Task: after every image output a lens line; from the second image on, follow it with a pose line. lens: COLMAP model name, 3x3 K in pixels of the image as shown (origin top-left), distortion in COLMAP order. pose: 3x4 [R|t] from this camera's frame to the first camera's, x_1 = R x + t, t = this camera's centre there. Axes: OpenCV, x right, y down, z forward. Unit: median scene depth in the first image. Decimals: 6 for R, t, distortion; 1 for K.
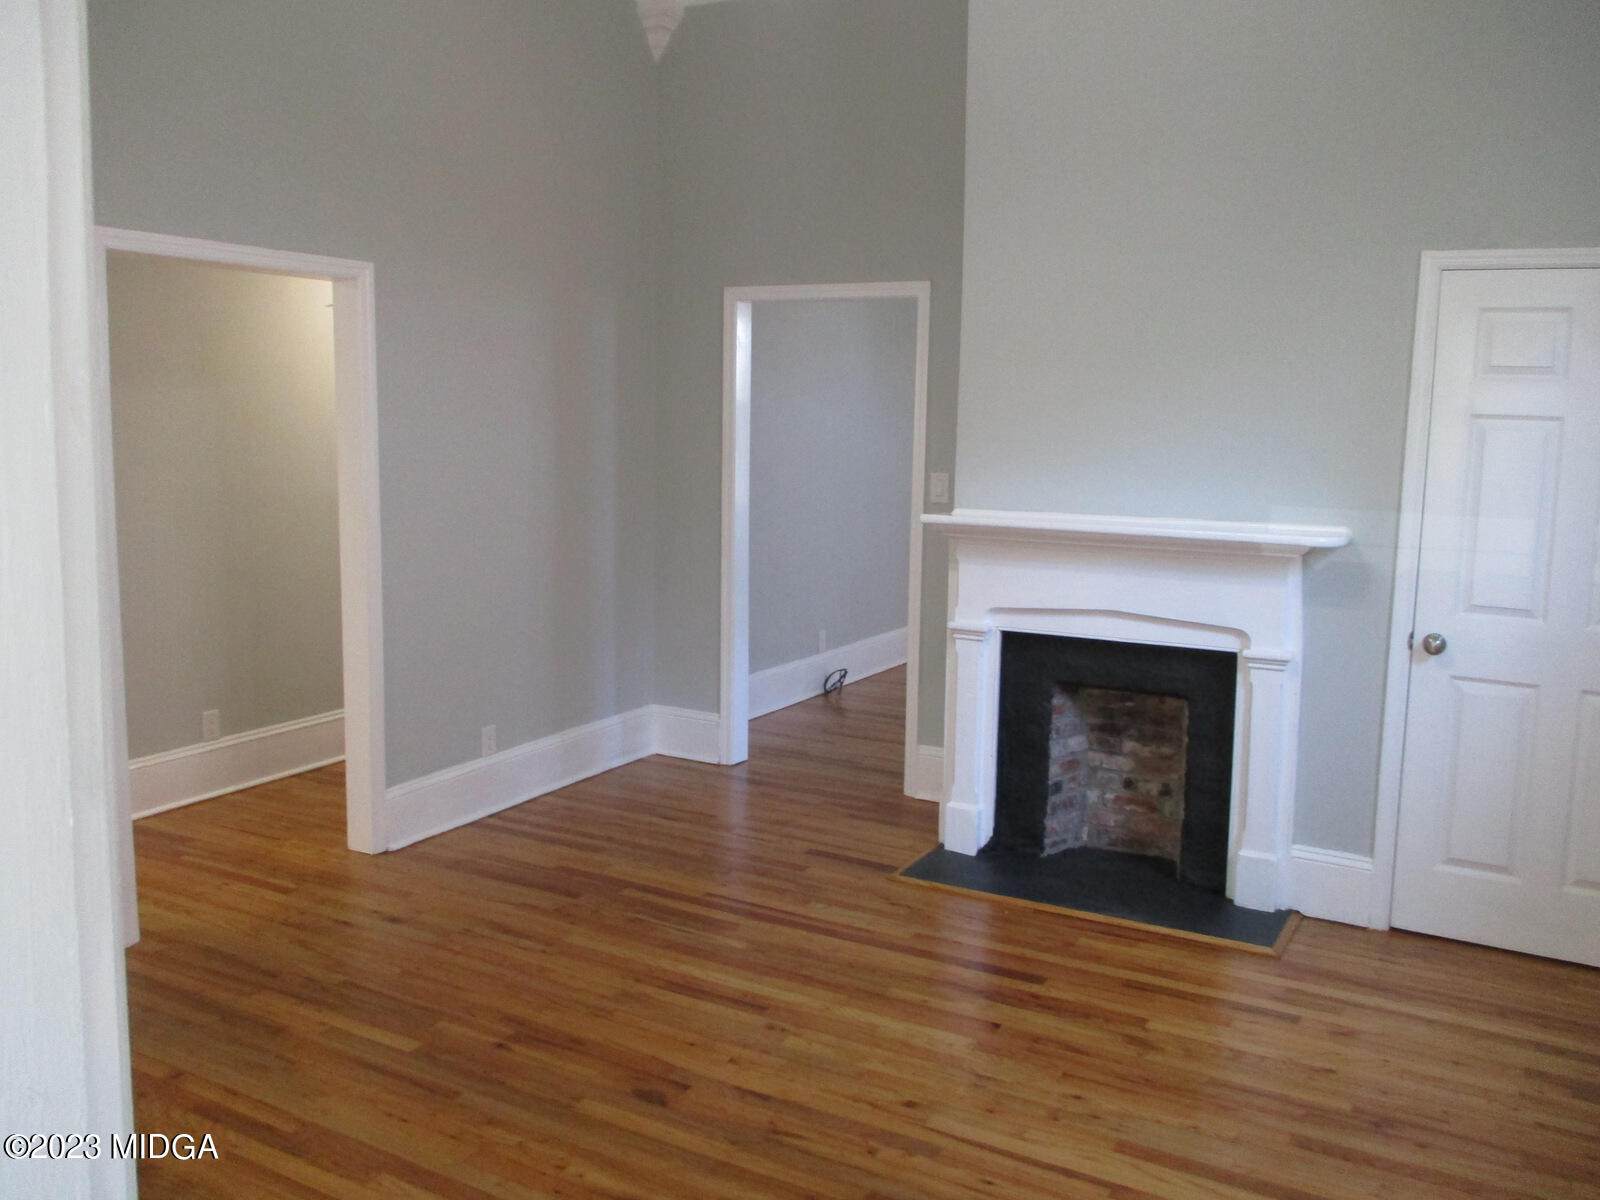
lens RADIAL K [[1321.5, 0, 795.8], [0, 1321.5, 577.7], [0, 0, 1]] dist [-0.029100, 0.021746]
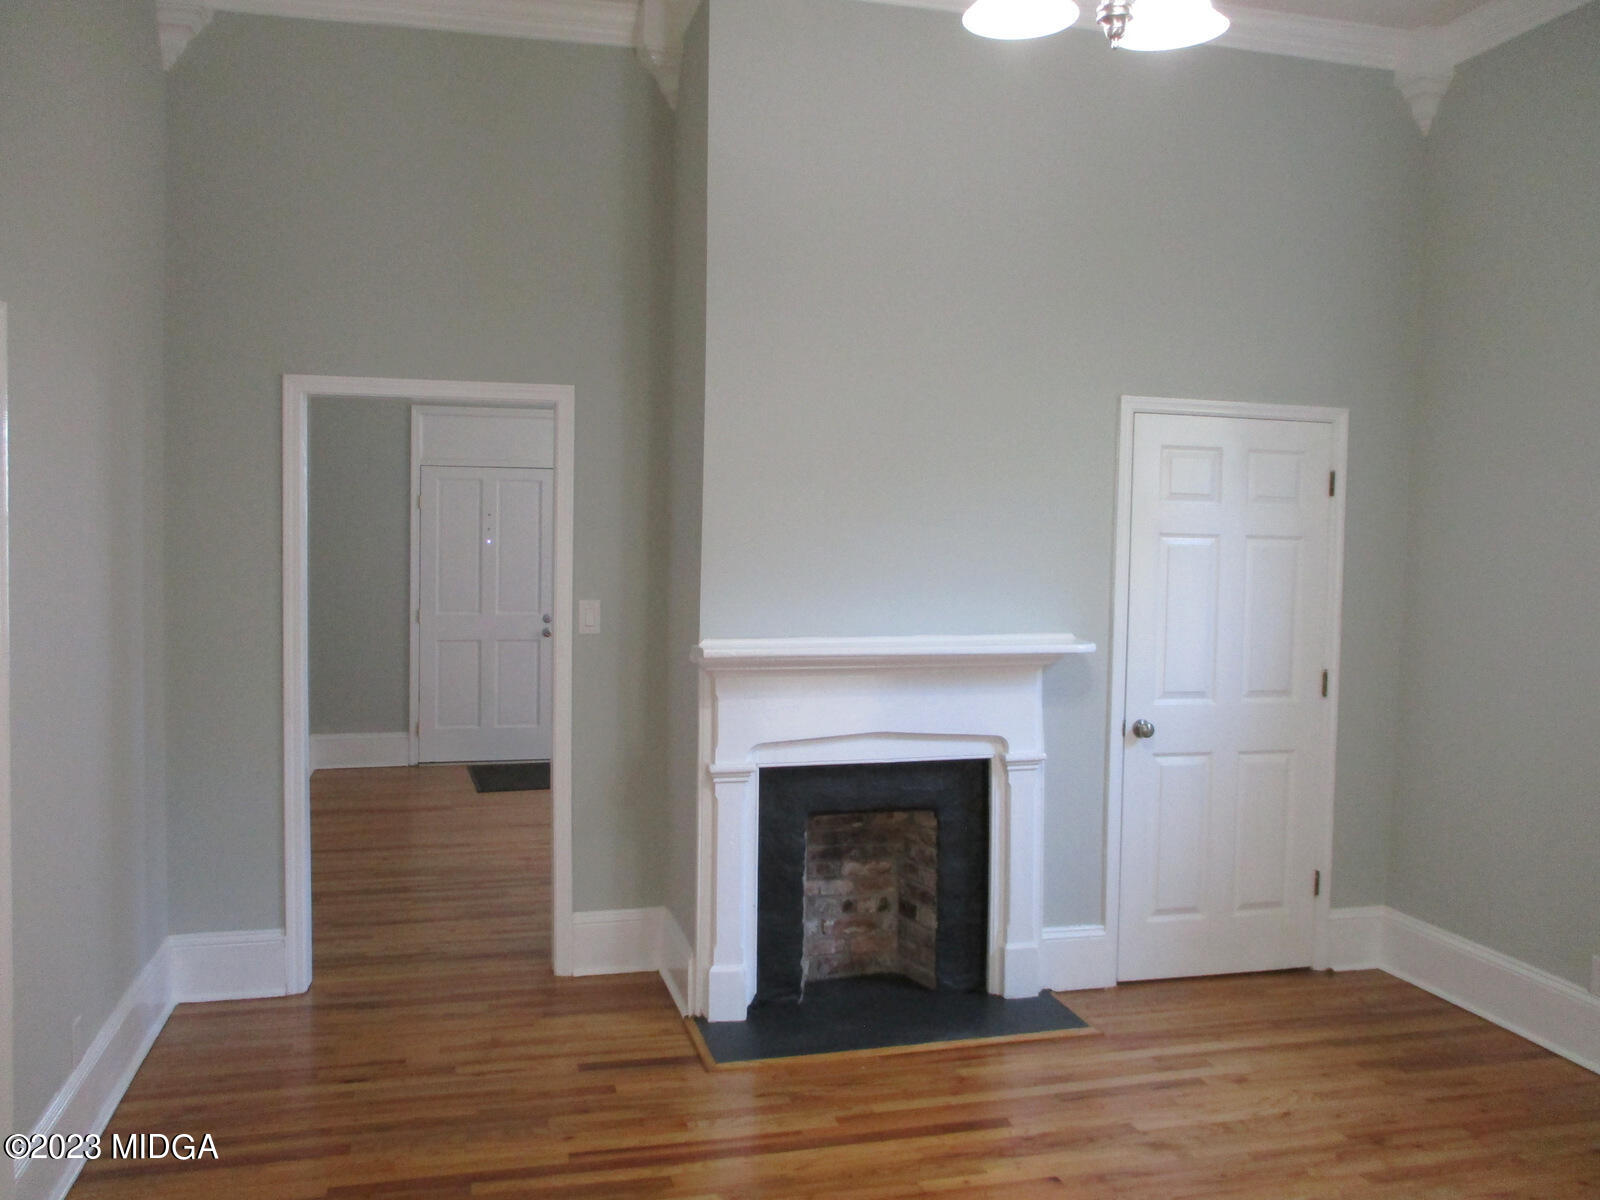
lens RADIAL K [[1321.5, 0, 794.1], [0, 1321.5, 586.4], [0, 0, 1]] dist [-0.029100, 0.021746]
pose [[0.724527, -0.038420, 0.688175, -0.459914], [0.088283, 0.995394, -0.037374, -0.049991], [-0.683570, 0.087833, 0.724581, 0.298996]]
